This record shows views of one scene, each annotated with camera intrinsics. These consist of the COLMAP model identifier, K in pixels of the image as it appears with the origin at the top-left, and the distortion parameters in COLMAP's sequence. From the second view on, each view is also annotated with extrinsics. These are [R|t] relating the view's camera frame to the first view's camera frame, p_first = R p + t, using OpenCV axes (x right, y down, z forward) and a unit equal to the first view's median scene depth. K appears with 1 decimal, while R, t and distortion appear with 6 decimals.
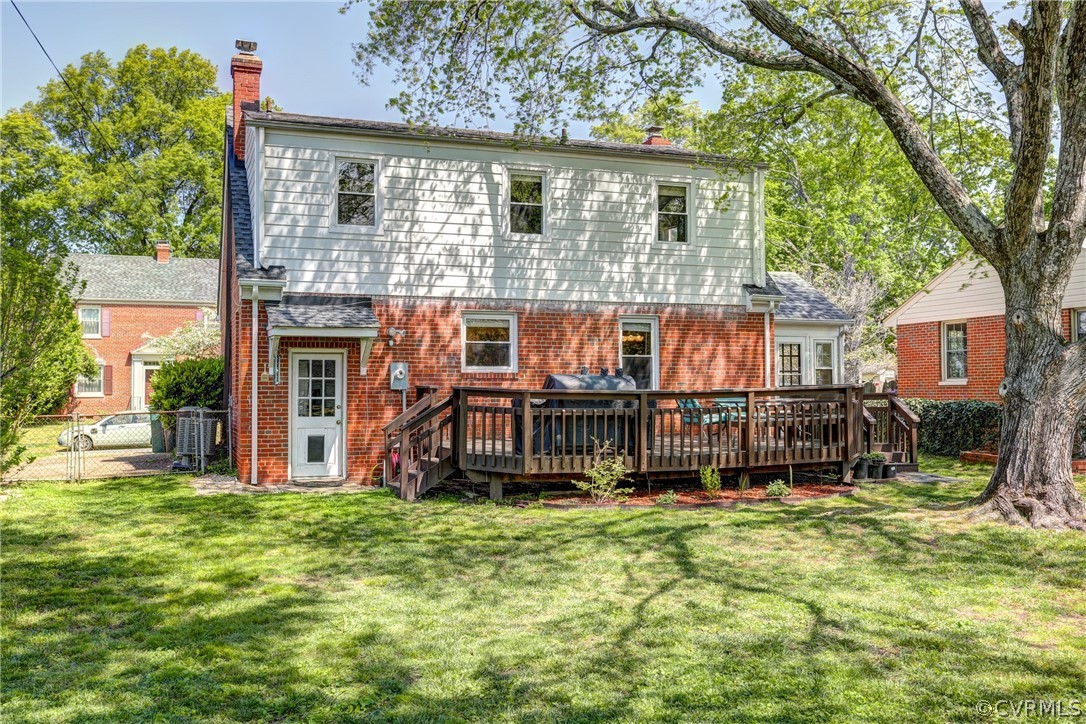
lens RADIAL K [[1087.6, 0, 543.0], [0, 1087.6, 362.0], [0, 0, 1]] dist [0.044958, 0.002960]
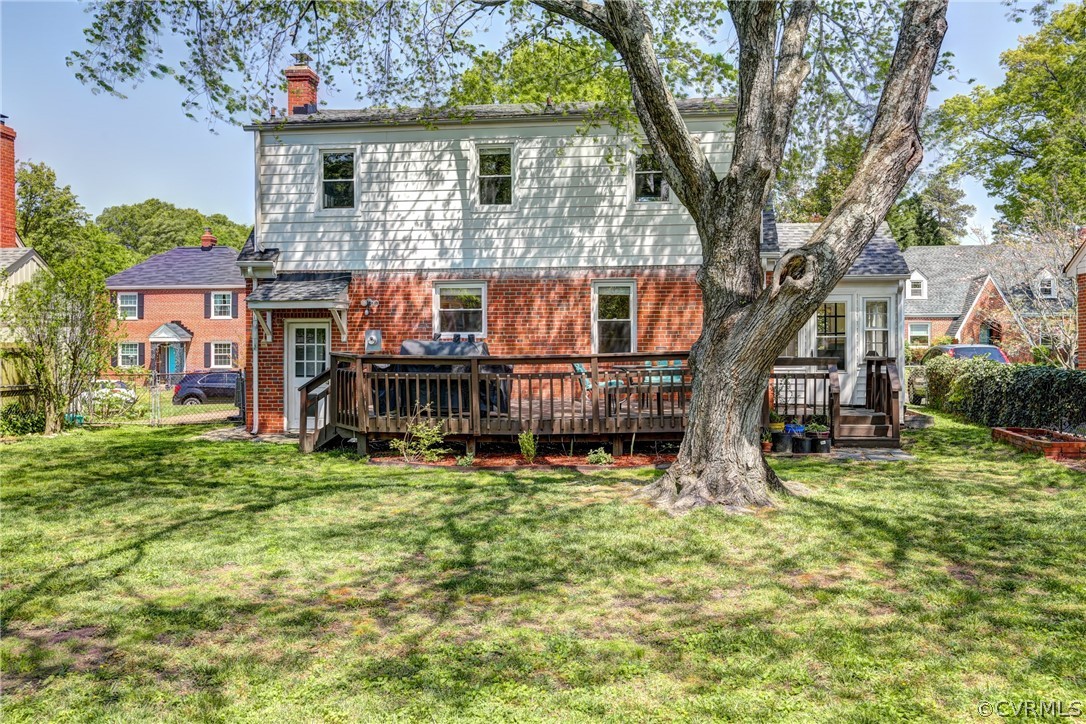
lens RADIAL K [[1087.6, 0, 543.0], [0, 1087.6, 362.0], [0, 0, 1]] dist [0.044958, 0.002960]
pose [[0.872251, 0.004643, -0.489037, 0.552920], [0.013221, 0.999366, 0.033070, -0.001193], [0.488880, -0.035311, 0.871636, 0.110695]]
